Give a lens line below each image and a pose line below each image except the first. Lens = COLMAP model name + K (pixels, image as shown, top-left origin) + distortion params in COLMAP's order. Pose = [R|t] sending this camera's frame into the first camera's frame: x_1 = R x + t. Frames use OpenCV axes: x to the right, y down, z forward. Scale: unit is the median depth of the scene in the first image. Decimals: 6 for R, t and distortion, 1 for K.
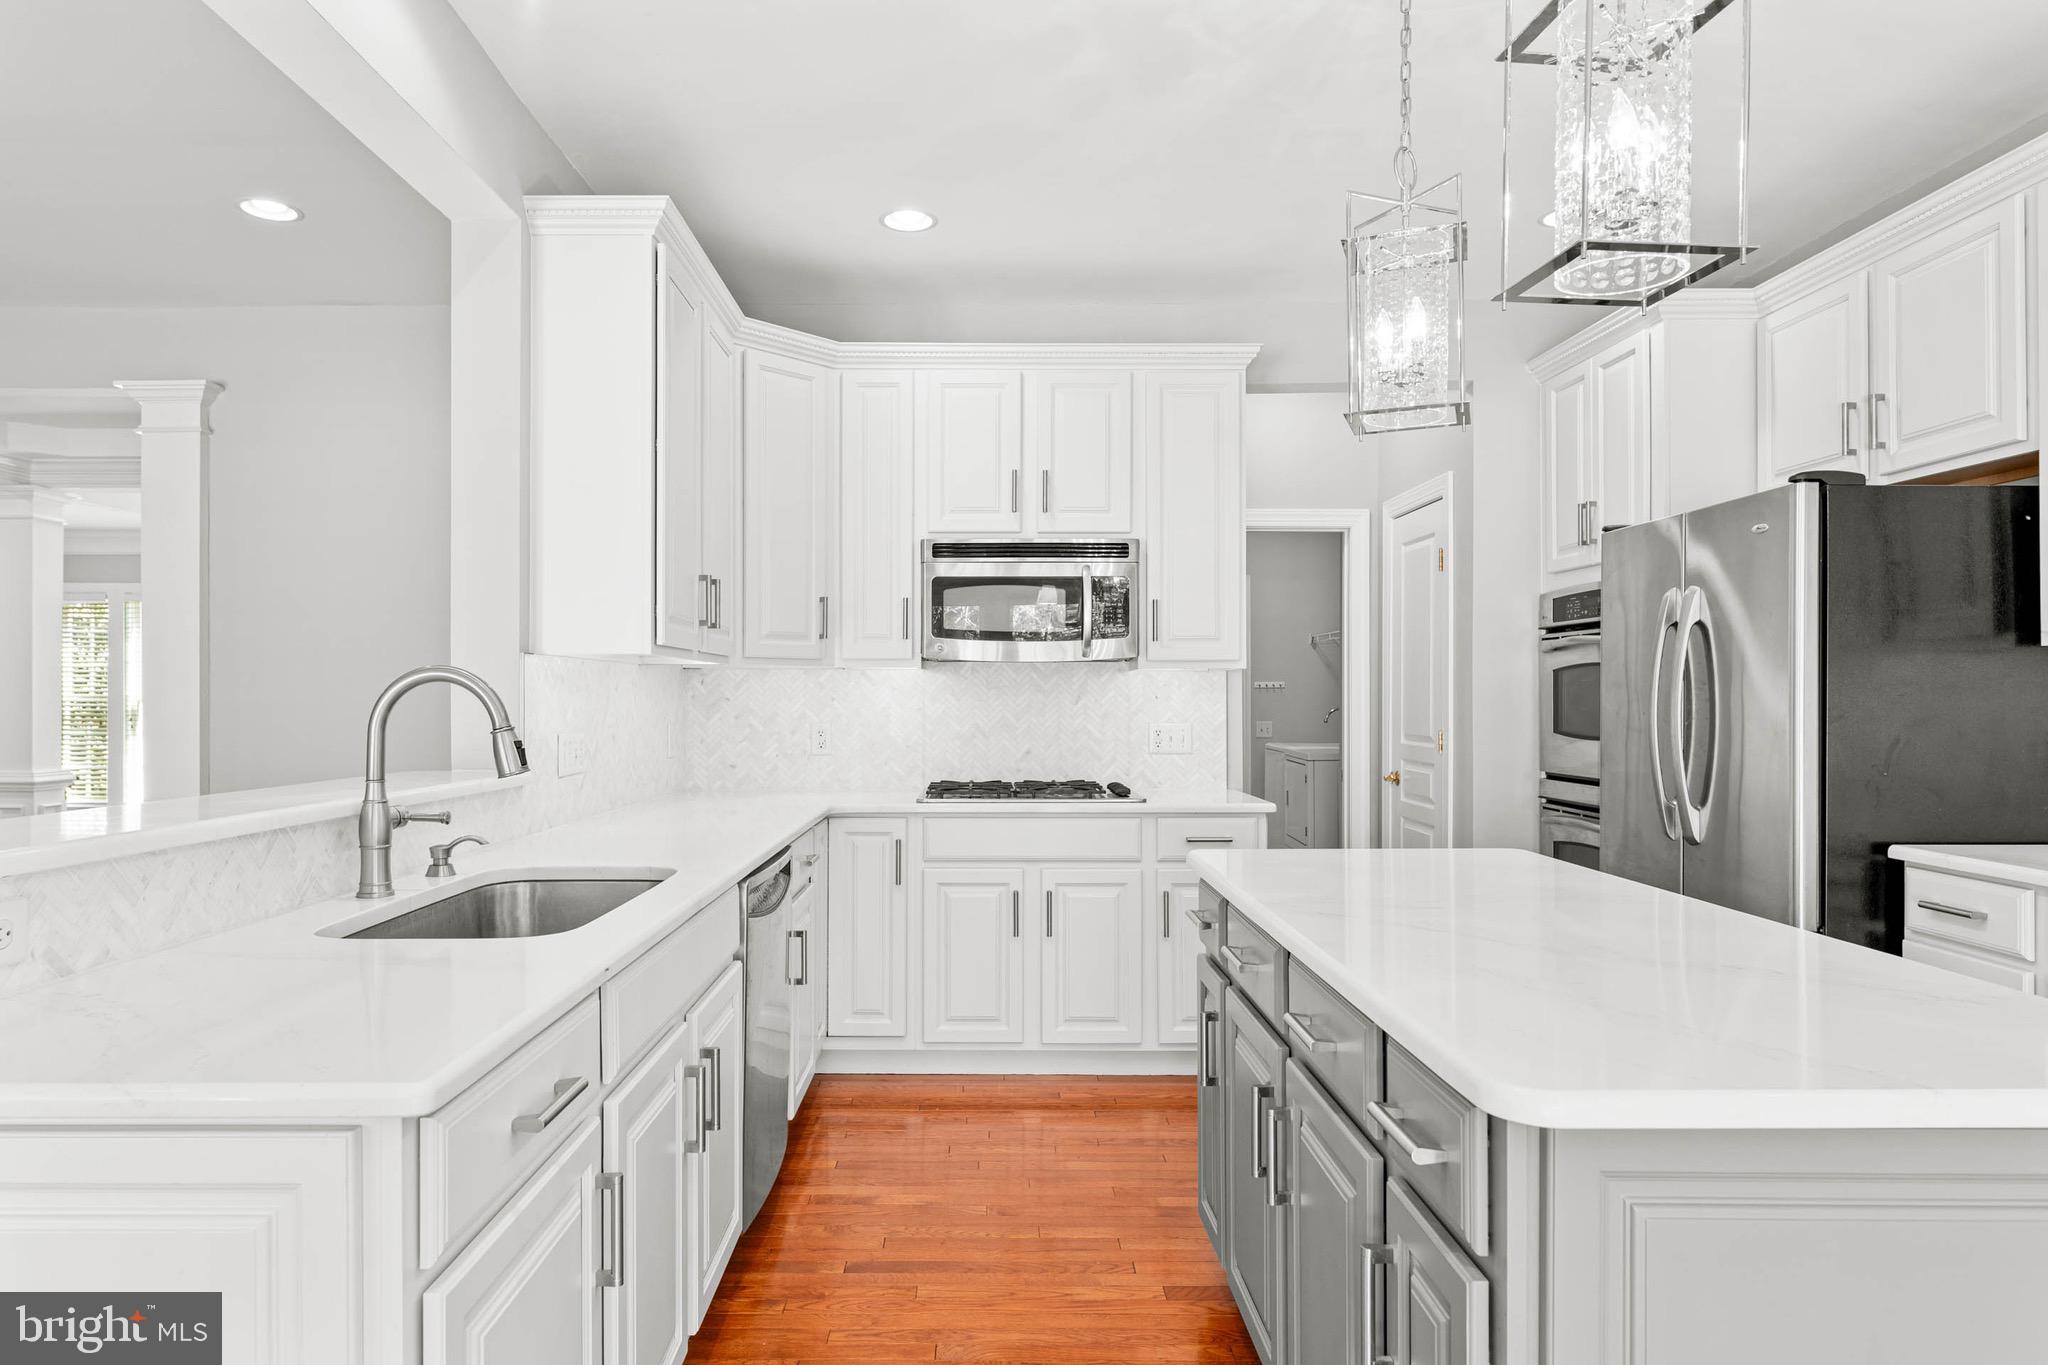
lens RADIAL K [[1208.1, 0, 973.6], [0, 1208.1, 688.0], [0, 0, 1]] dist [-0.000296, 0.000005]
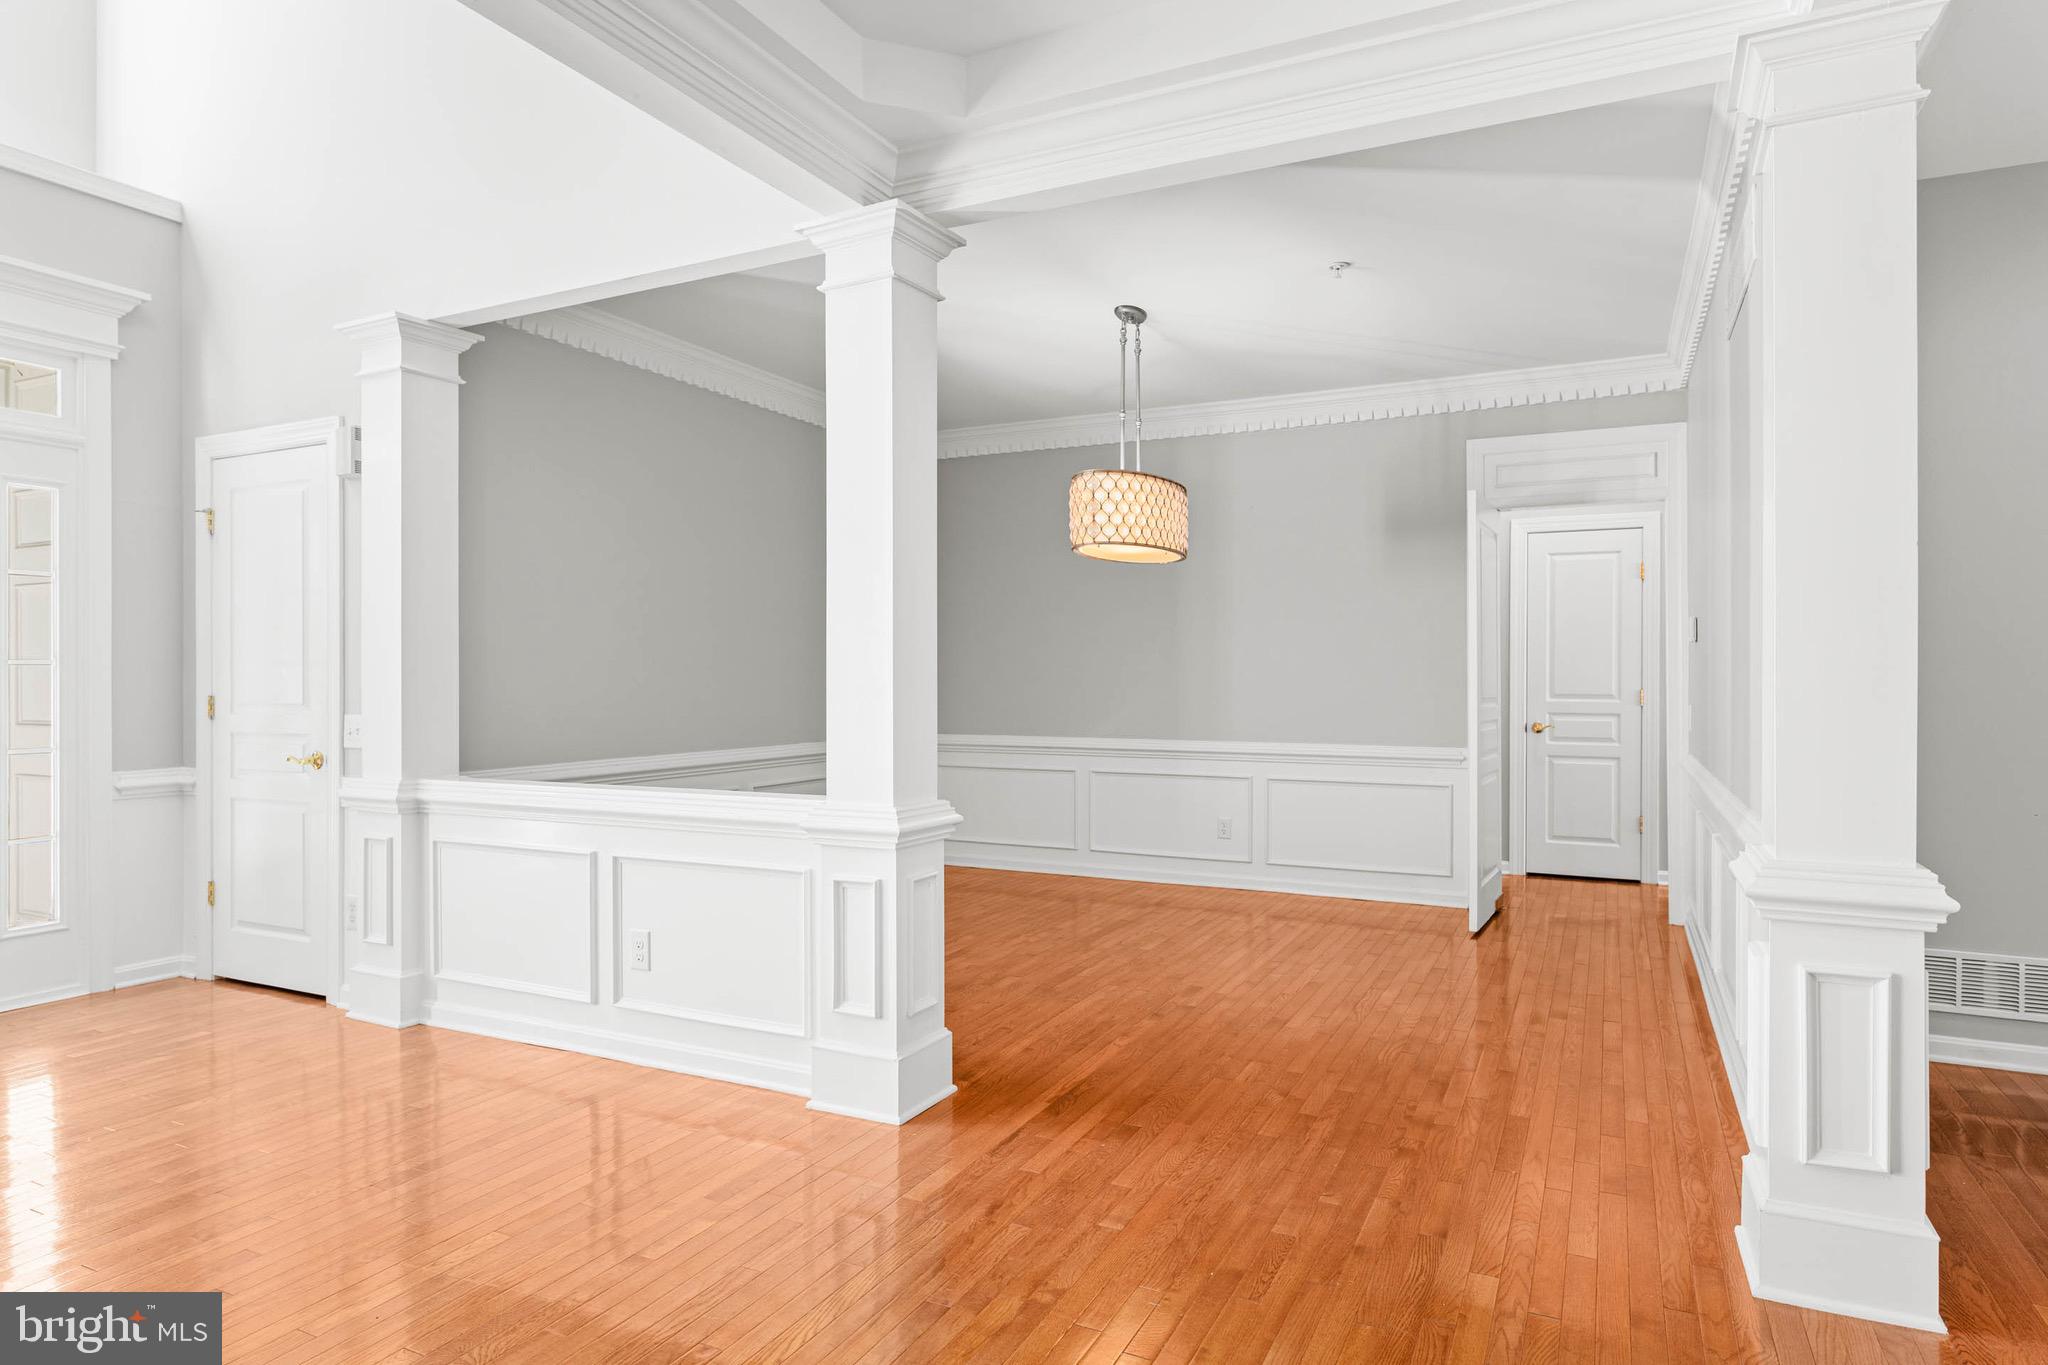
lens RADIAL K [[1191.6, 0, 1024.8], [0, 1191.6, 680.0], [0, 0, 1]] dist [0.002249, 0.000239]
pose [[0.437605, -0.000439, 0.899167, -1.435106], [-0.002941, 0.999994, 0.001920, 0.027261], [-0.899163, -0.003485, 0.437601, 1.233897]]
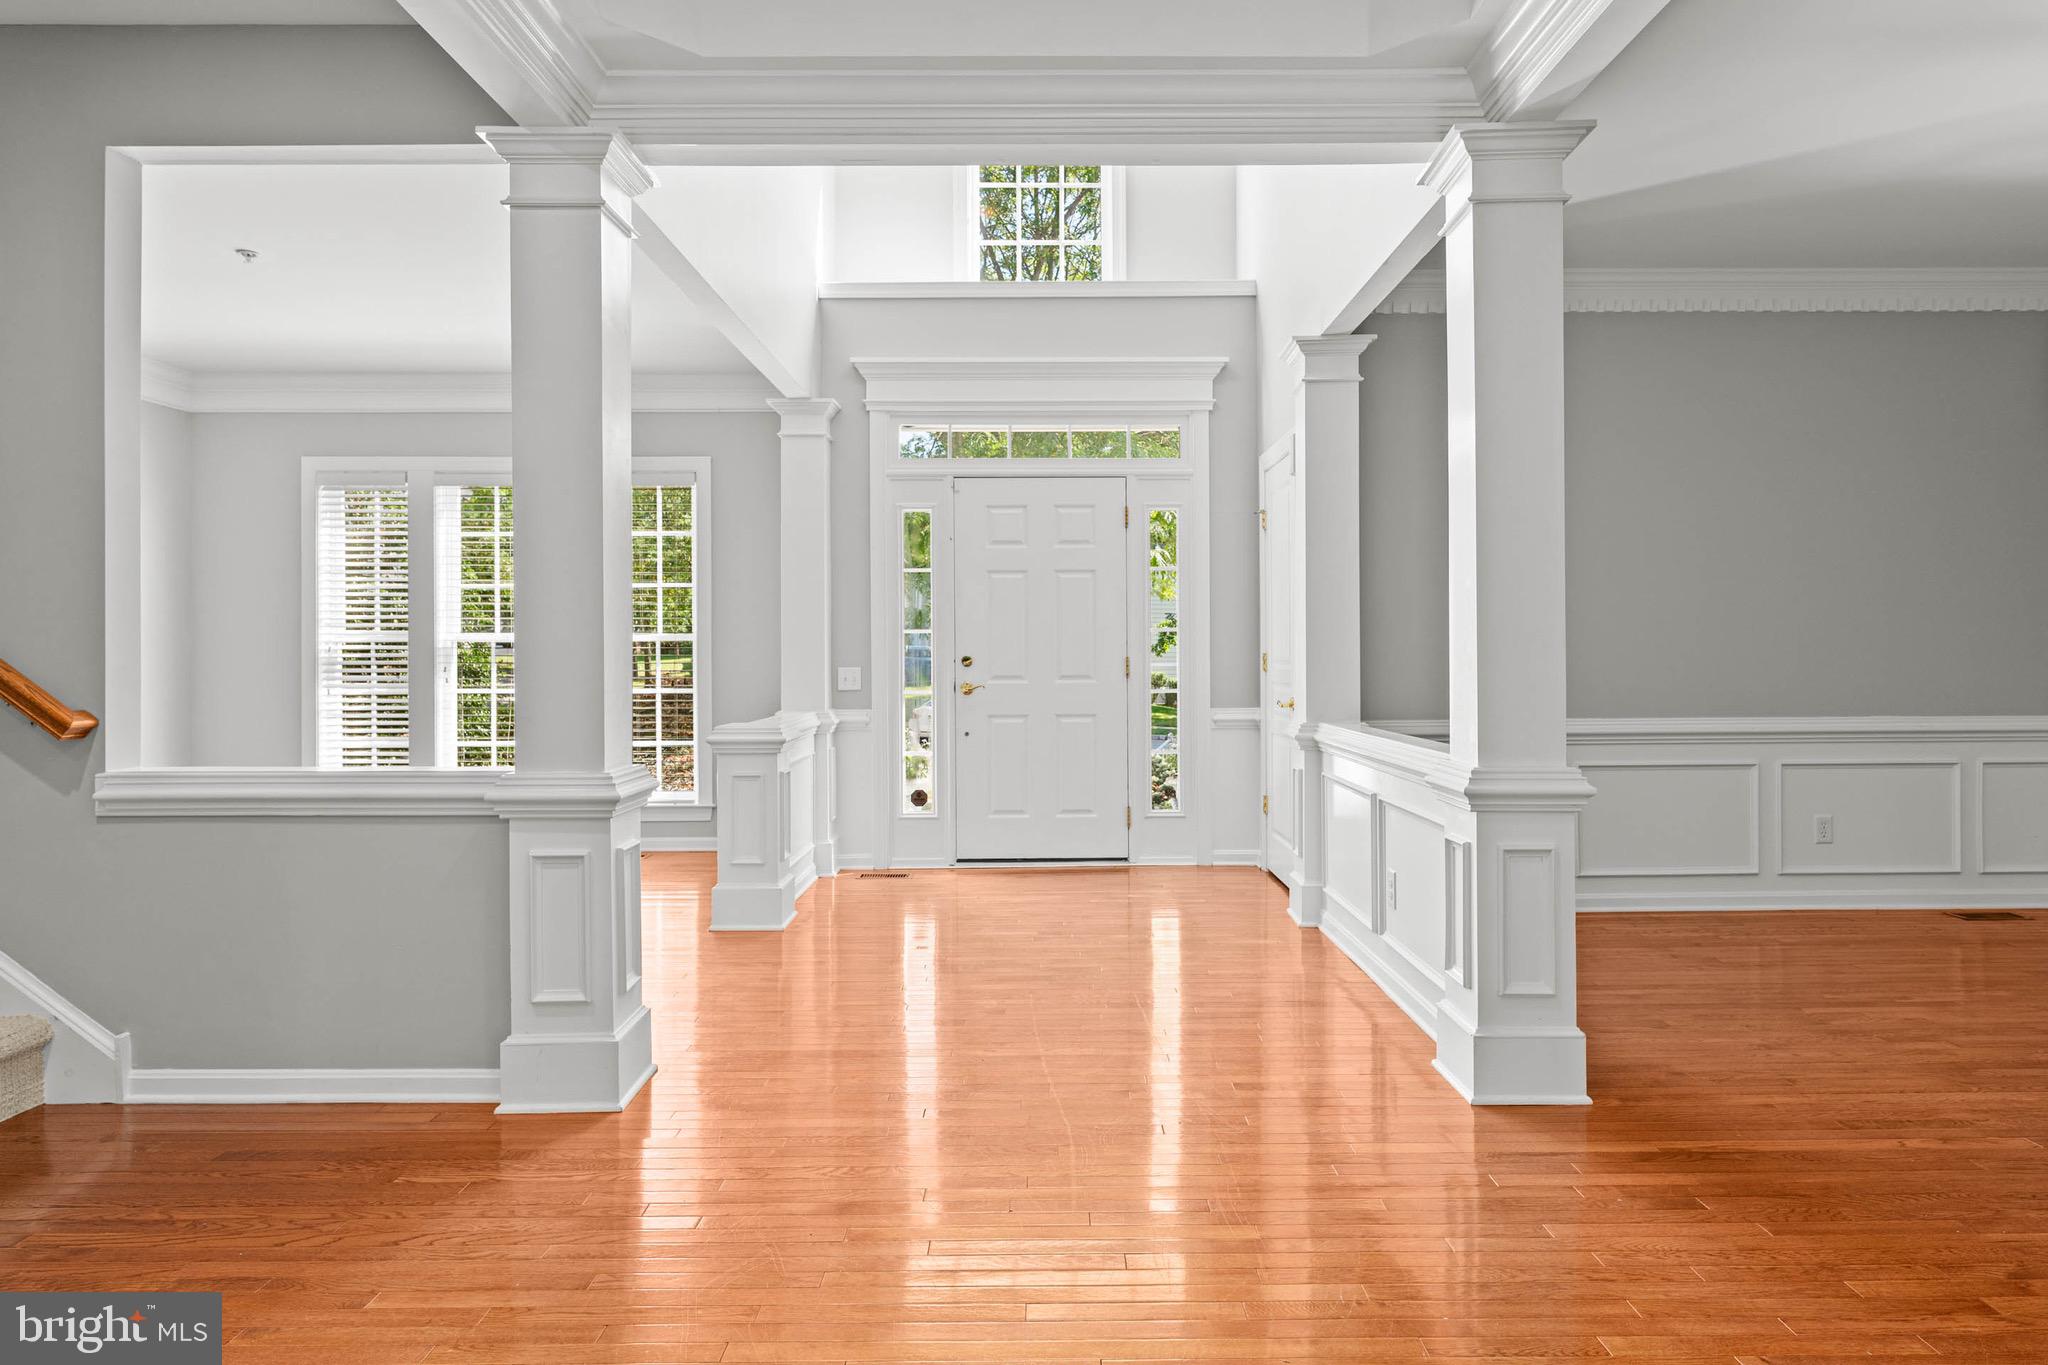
lens RADIAL K [[1235.4, 0, 1034.9], [0, 1235.4, 647.9], [0, 0, 1]] dist [-0.000504, -0.000439]
pose [[0.999971, -0.003912, 0.006517, -1.043311], [0.003904, 0.999992, 0.001161, 0.037470], [-0.006522, -0.001136, 0.999978, 0.890297]]
